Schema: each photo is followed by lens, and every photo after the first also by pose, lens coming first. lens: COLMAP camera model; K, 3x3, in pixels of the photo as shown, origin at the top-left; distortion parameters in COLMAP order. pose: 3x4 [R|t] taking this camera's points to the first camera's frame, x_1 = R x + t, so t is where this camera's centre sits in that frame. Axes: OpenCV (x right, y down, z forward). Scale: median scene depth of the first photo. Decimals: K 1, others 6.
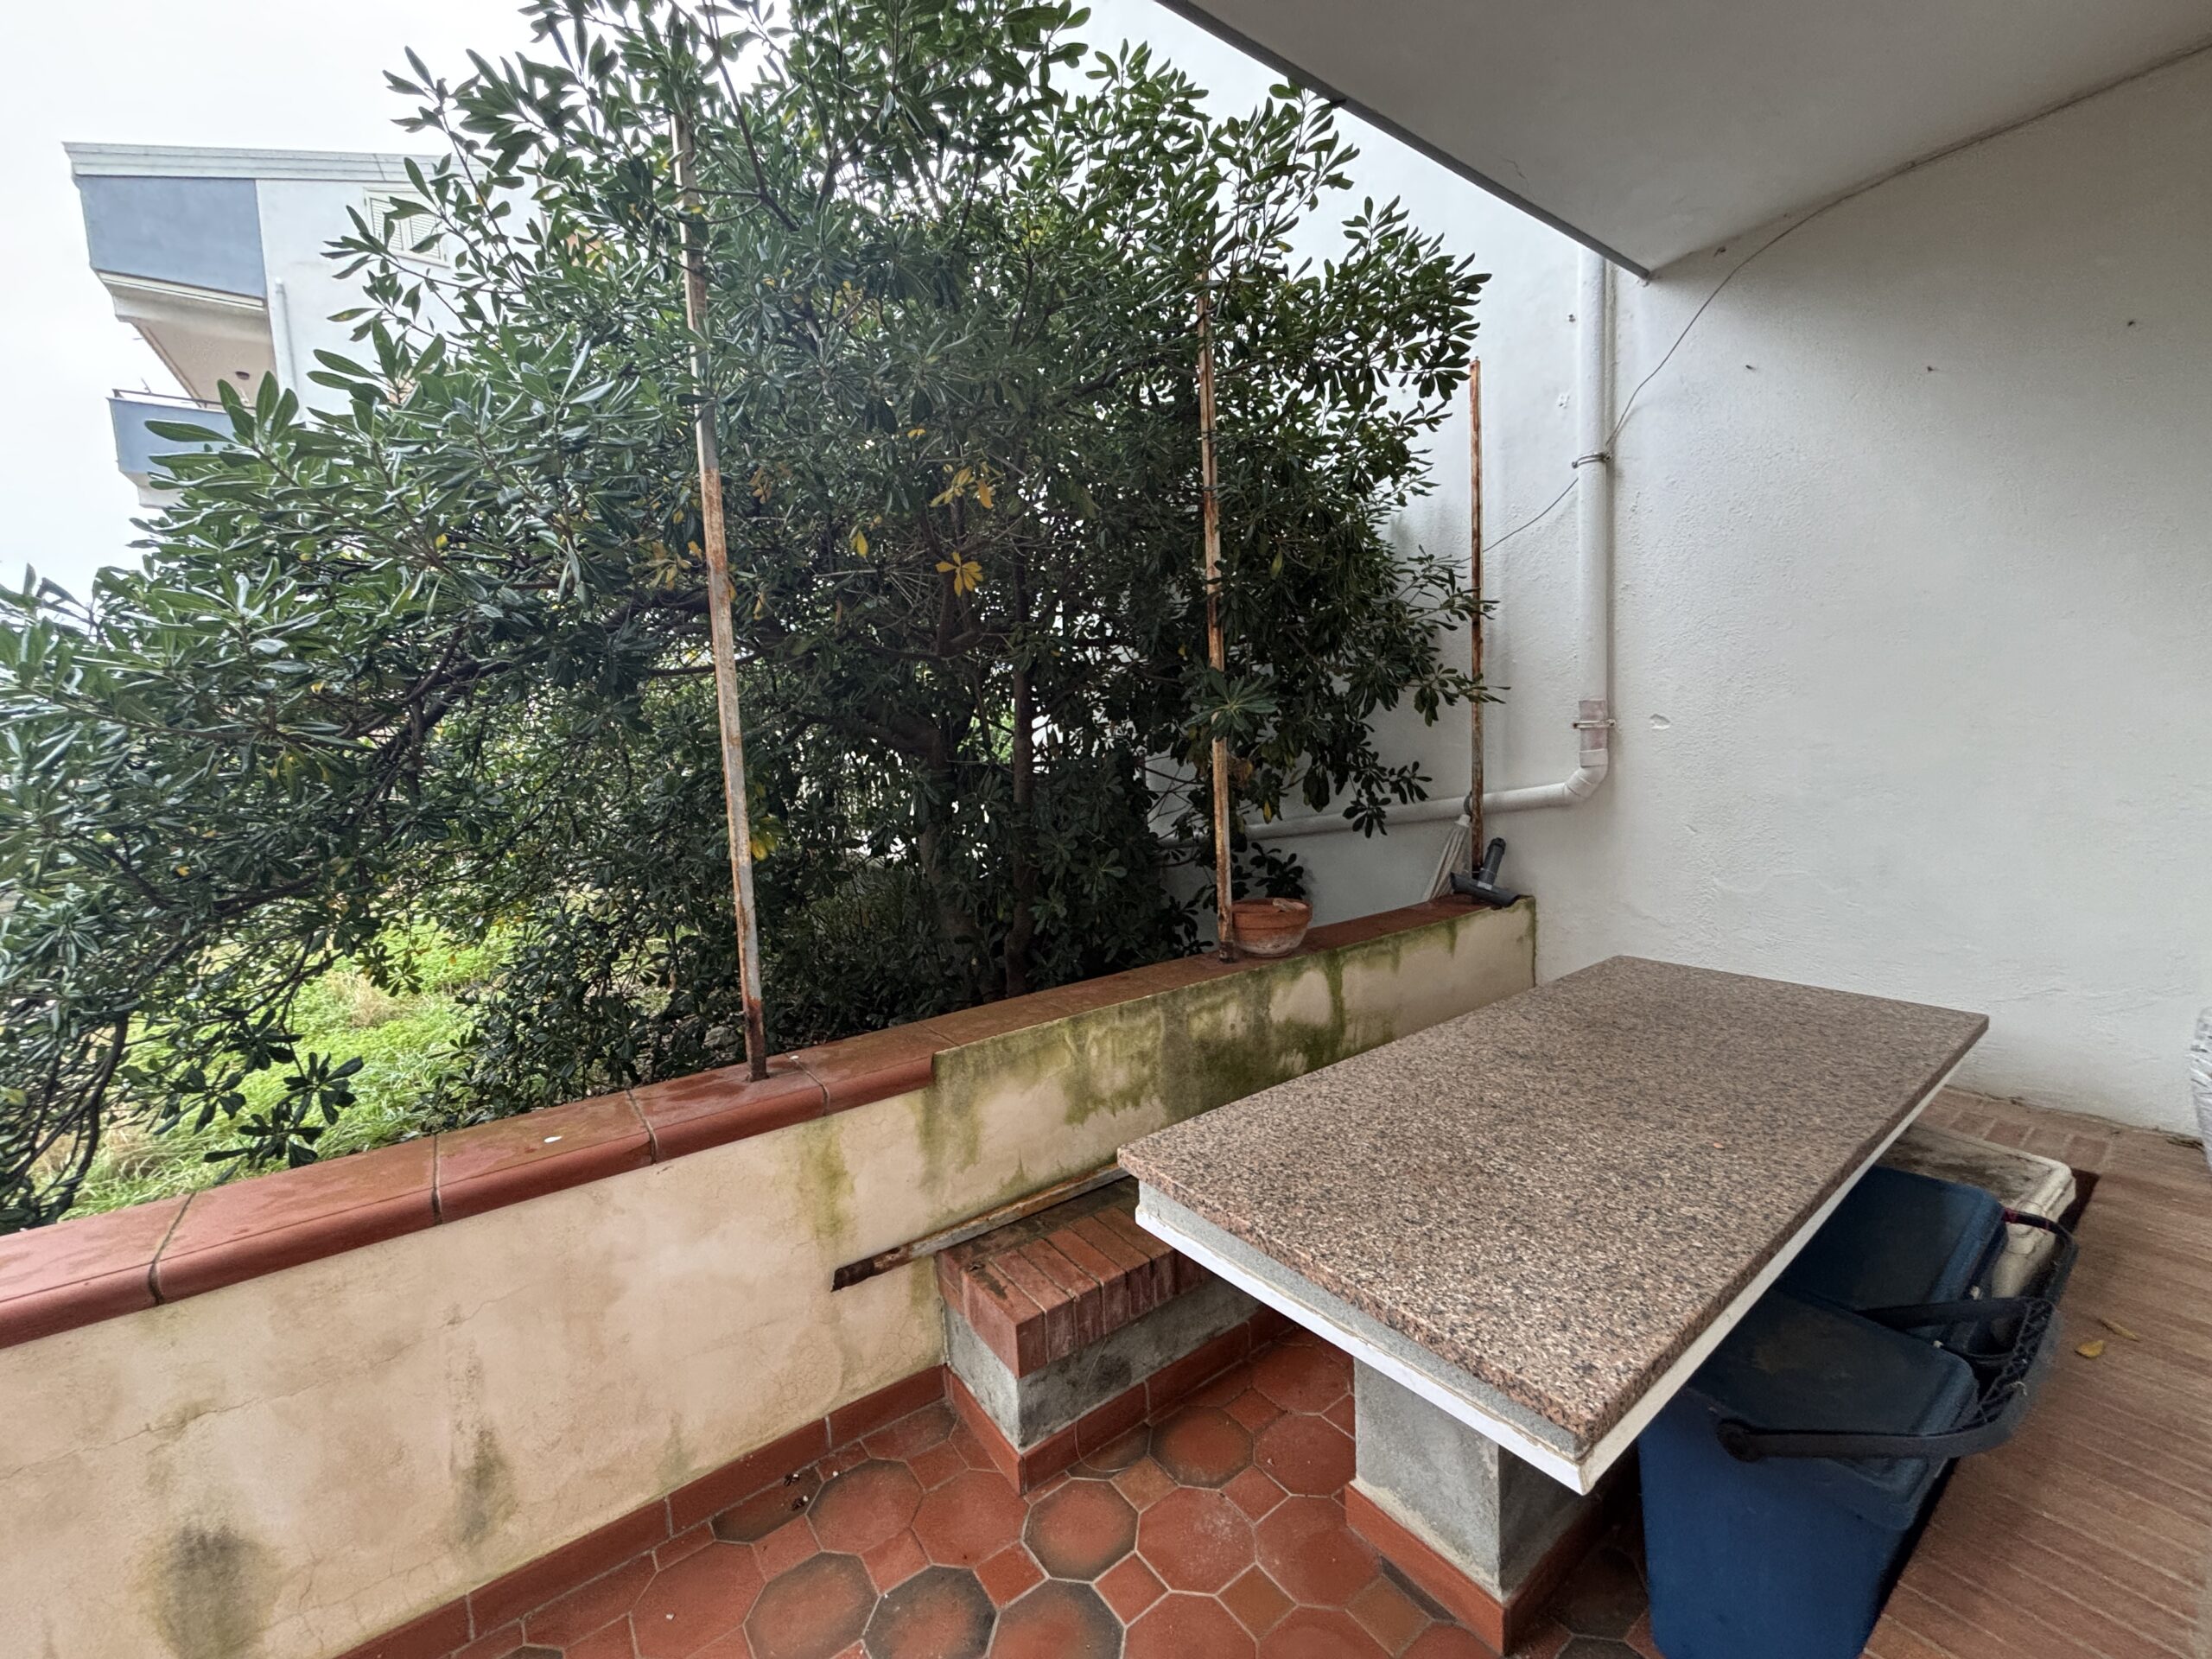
lens RADIAL K [[888.7, 0, 1113.3], [0, 888.7, 810.0], [0, 0, 1]] dist [-0.001052, 0.000109]
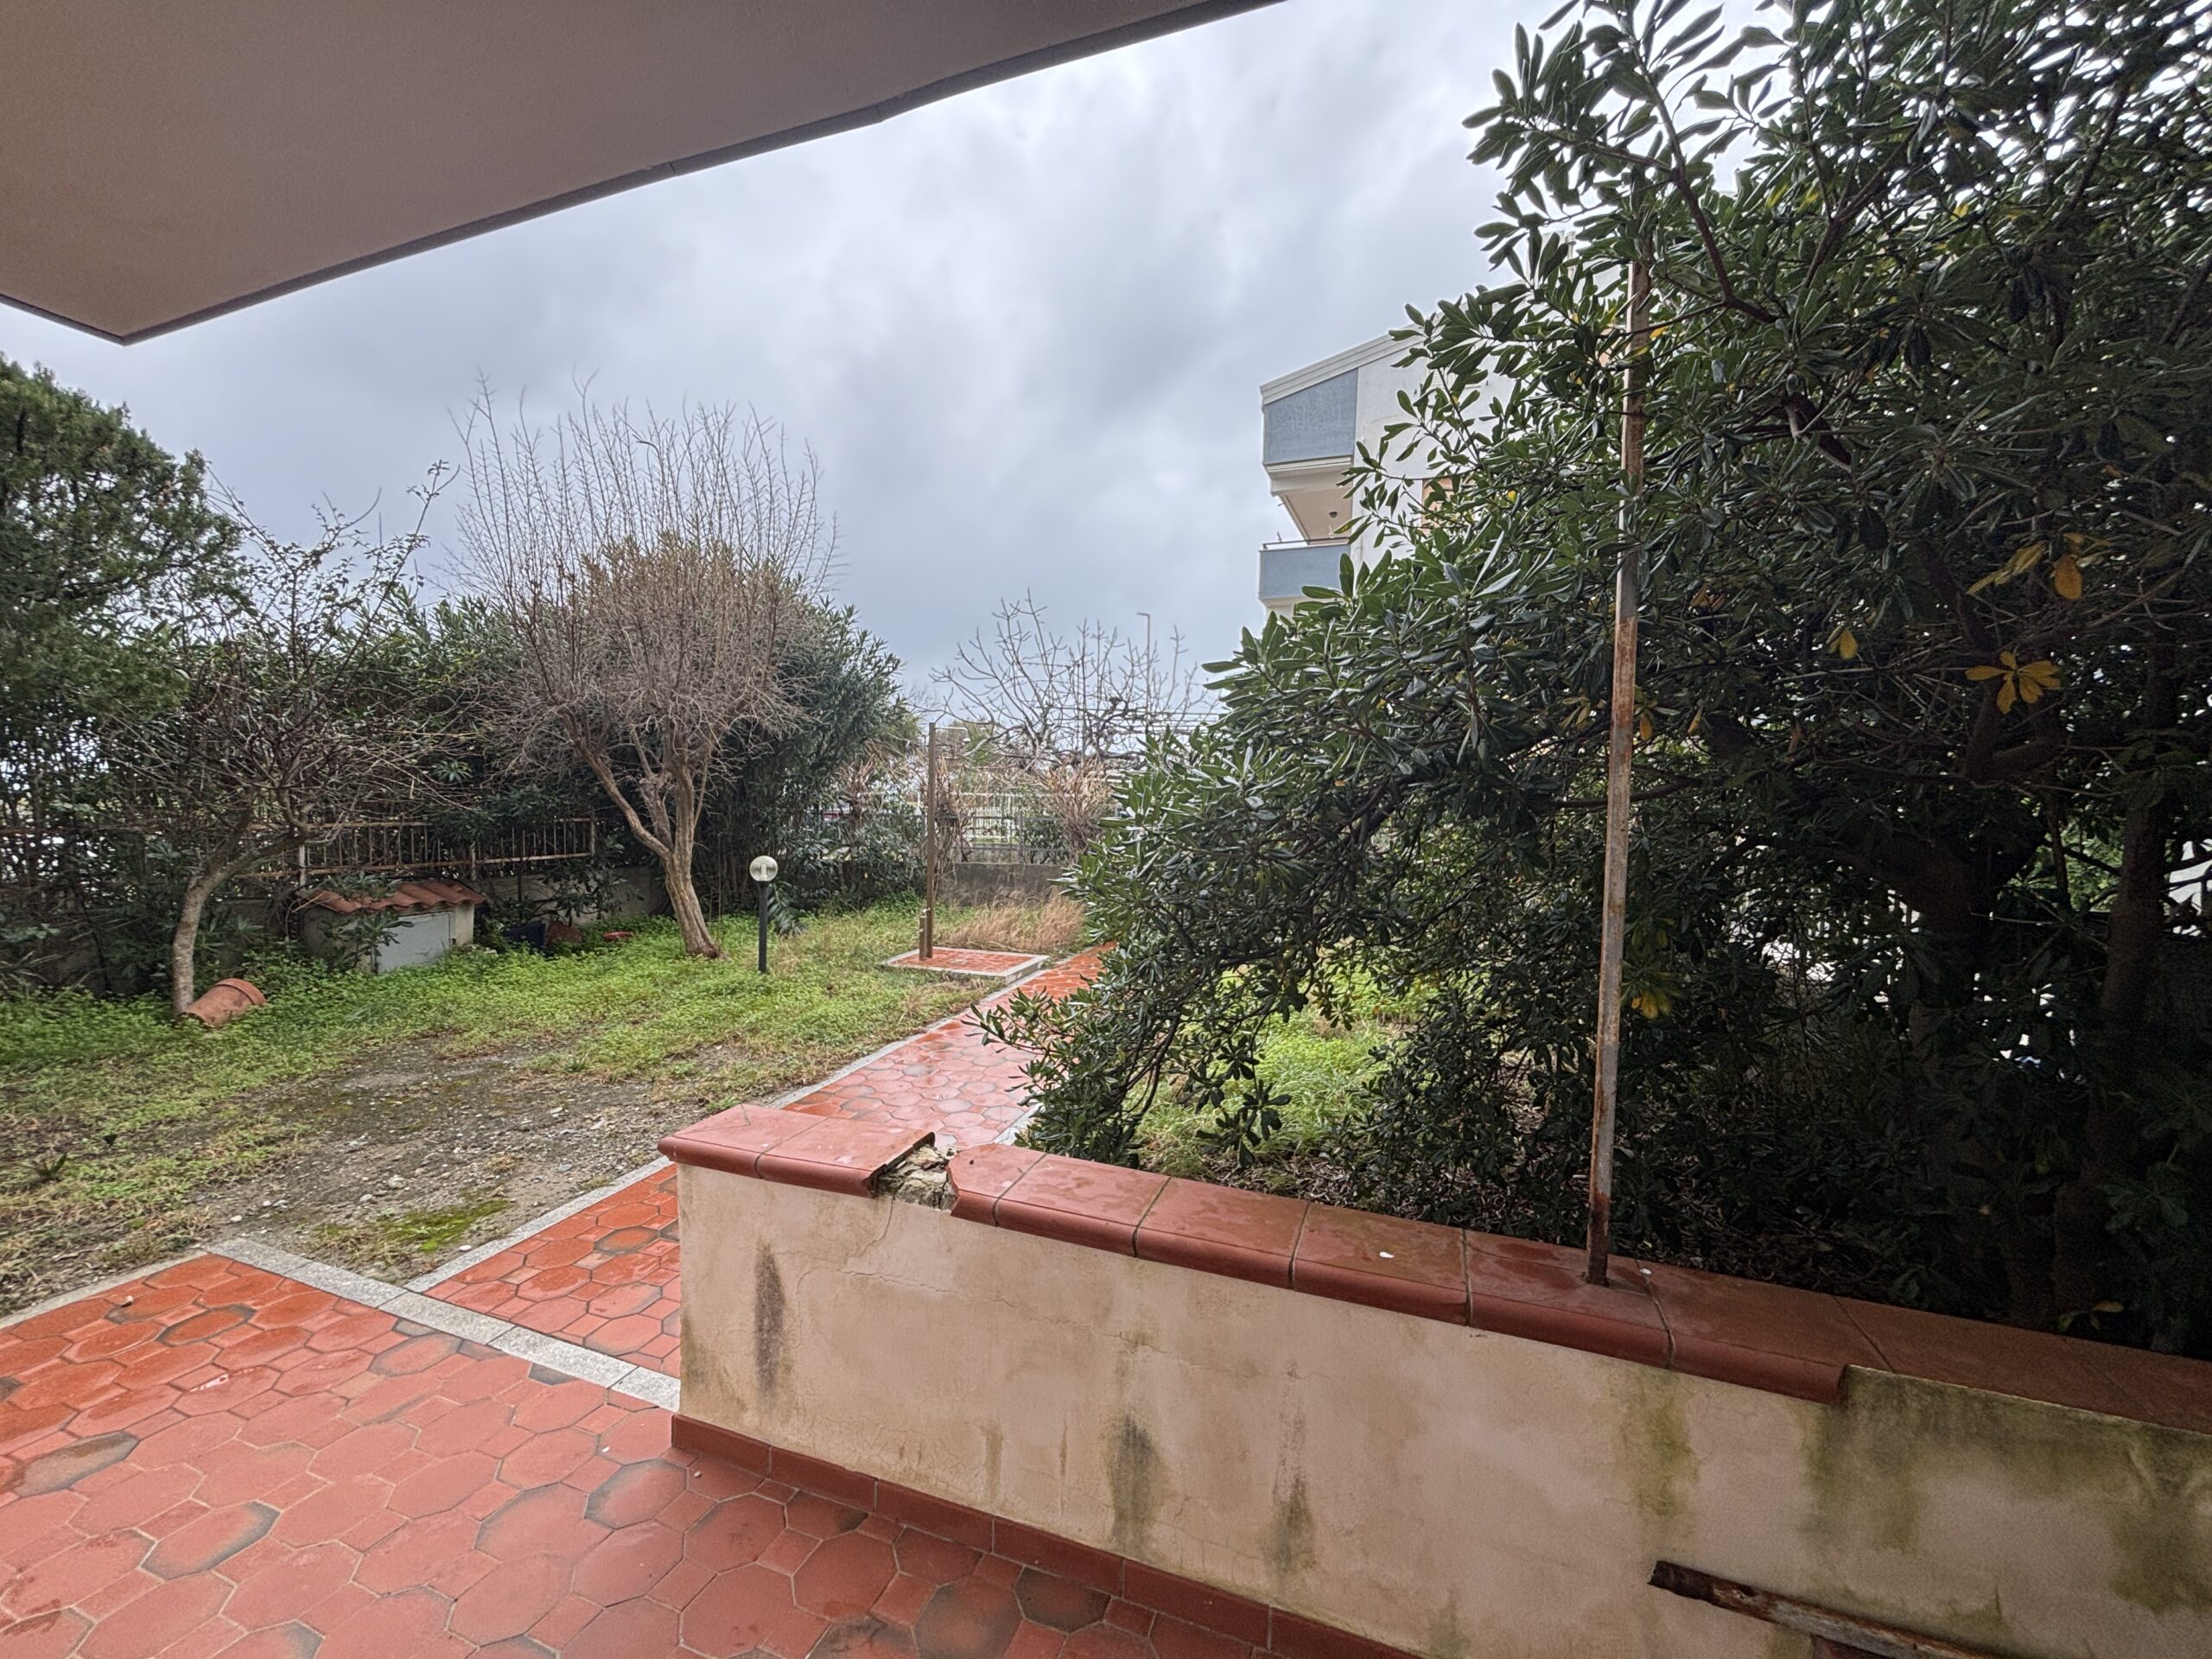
lens RADIAL K [[888.7, 0, 1103.8], [0, 888.7, 814.3], [0, 0, 1]] dist [-0.001052, 0.000109]
pose [[0.546557, 0.080310, -0.833562, 0.038402], [-0.126603, 0.991874, 0.012551, -0.114601], [0.827797, 0.098671, 0.552283, 0.047900]]
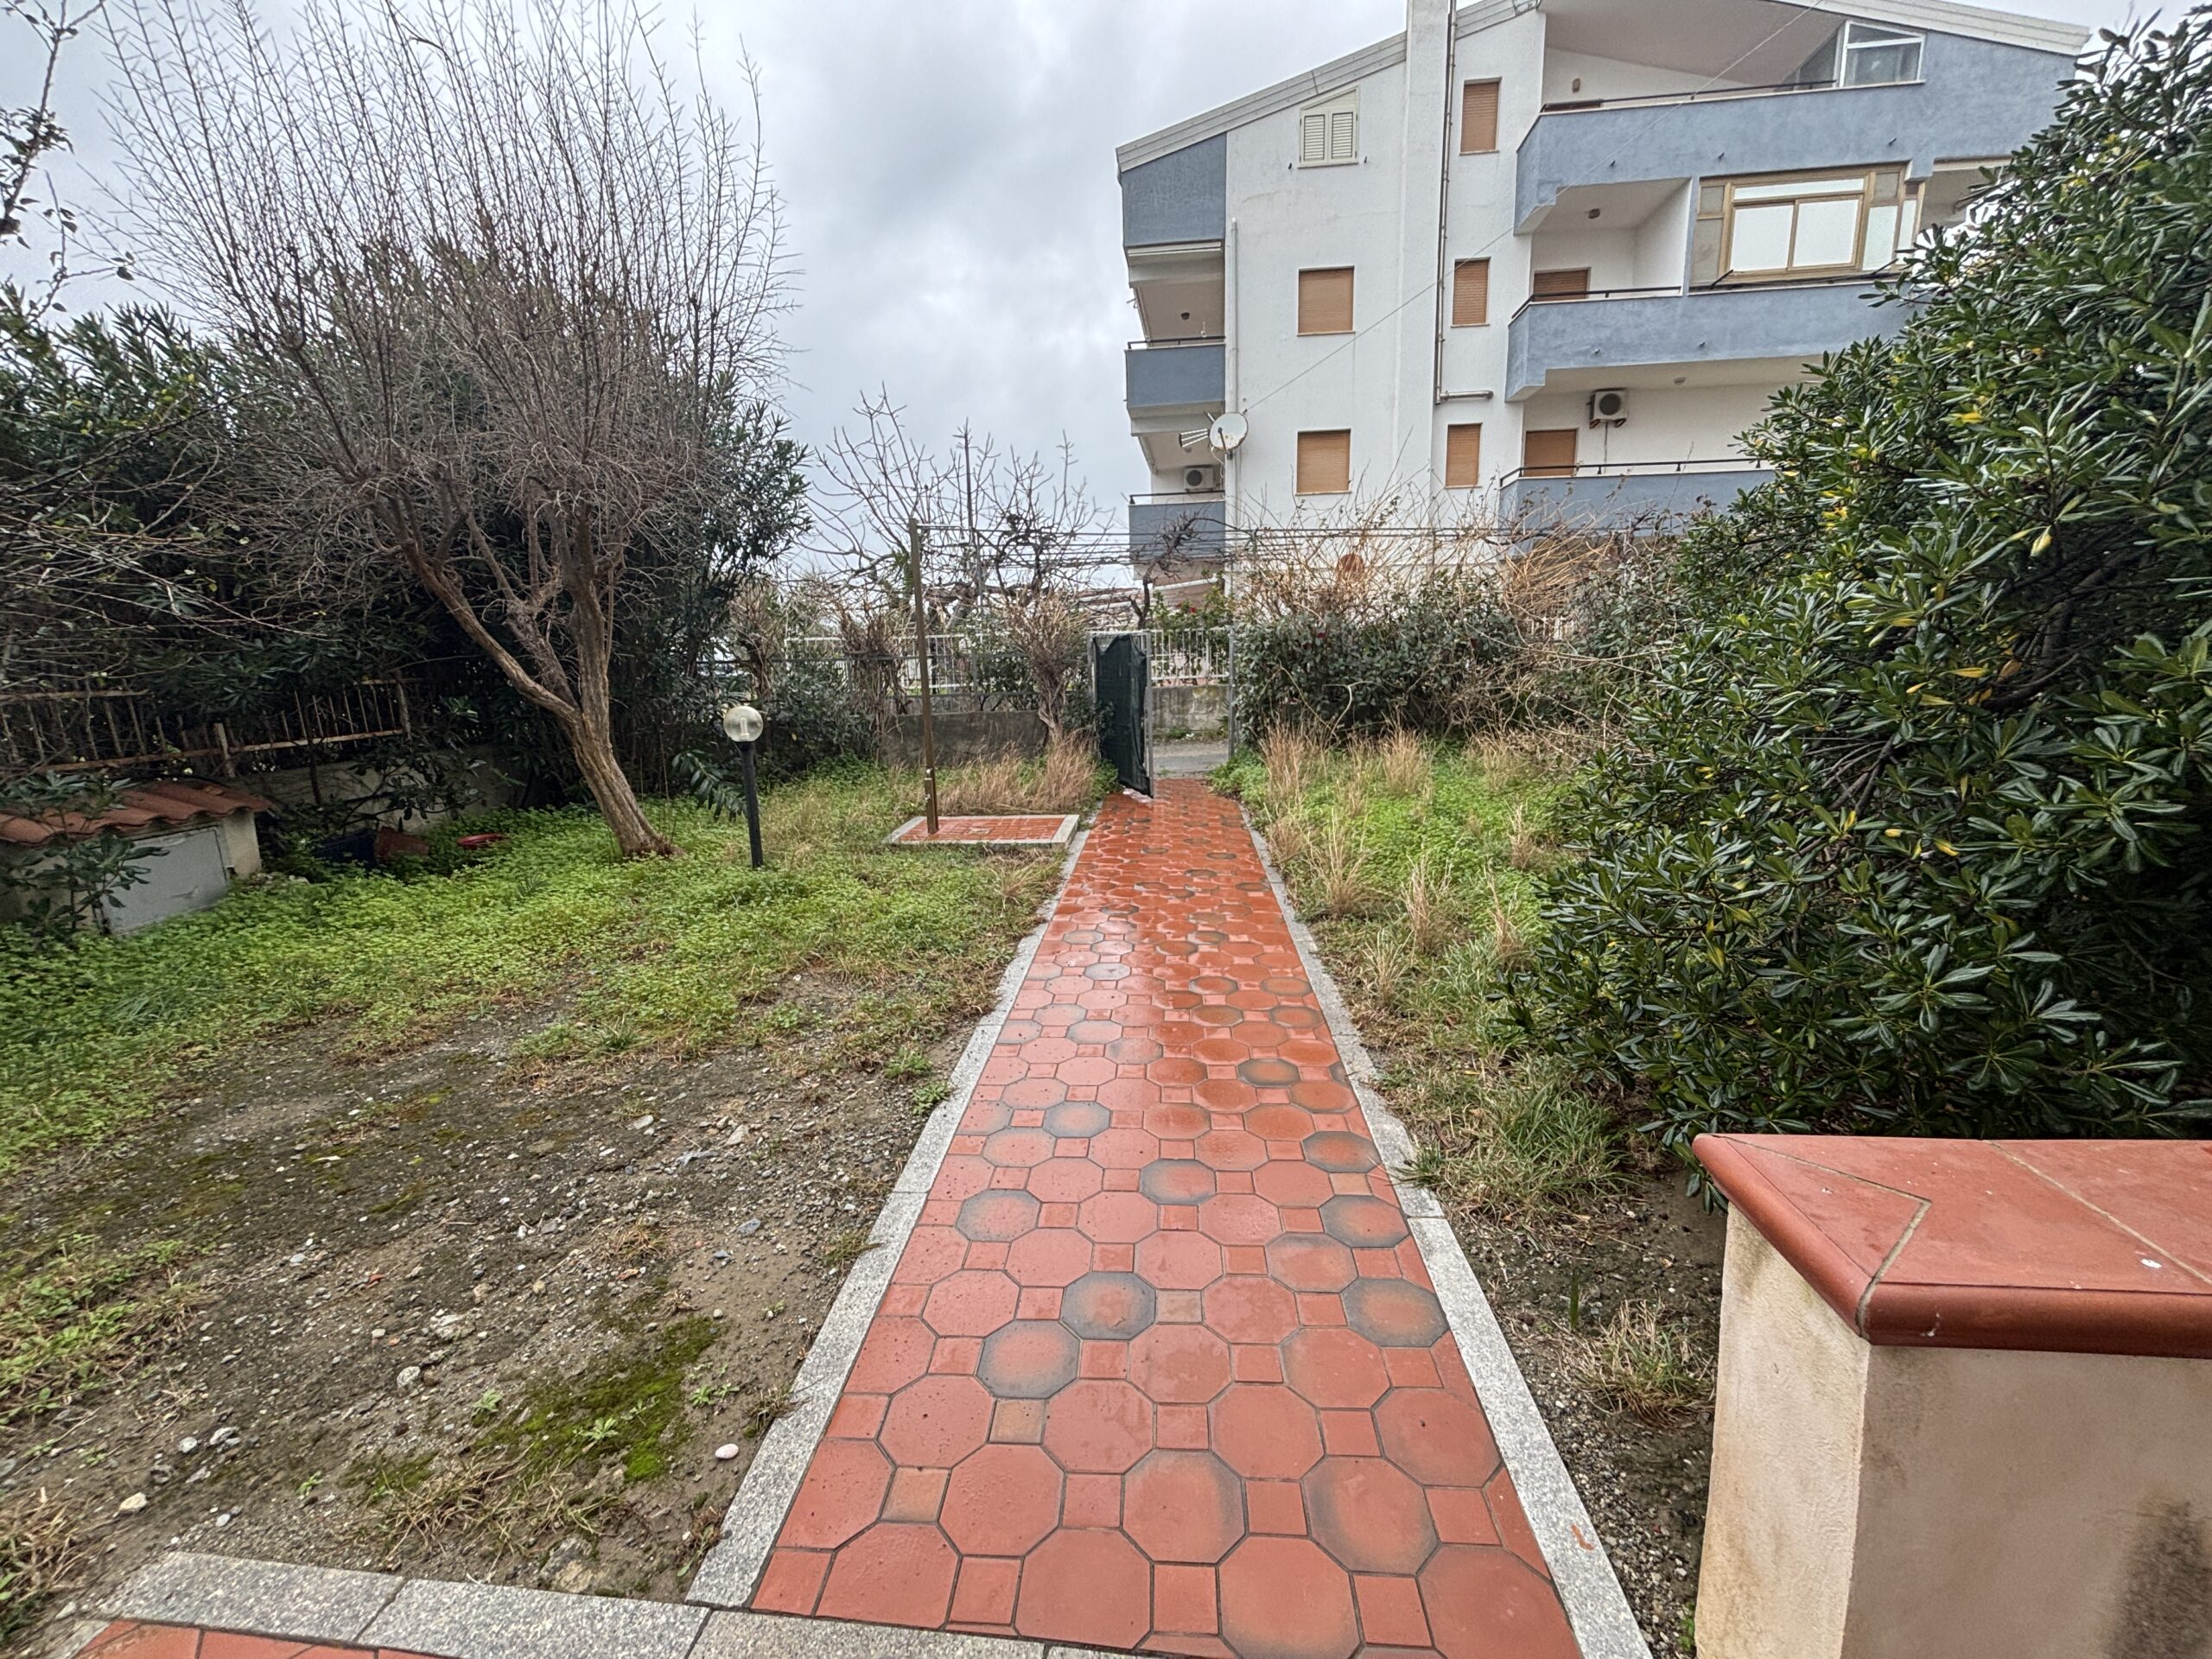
lens RADIAL K [[888.7, 0, 1097.5], [0, 888.7, 811.4], [0, 0, 1]] dist [-0.001052, 0.000109]
pose [[0.734709, 0.150337, -0.661515, -2.502416], [-0.071558, 0.986870, 0.144802, 0.373509], [0.674598, -0.059051, 0.735819, -0.622810]]
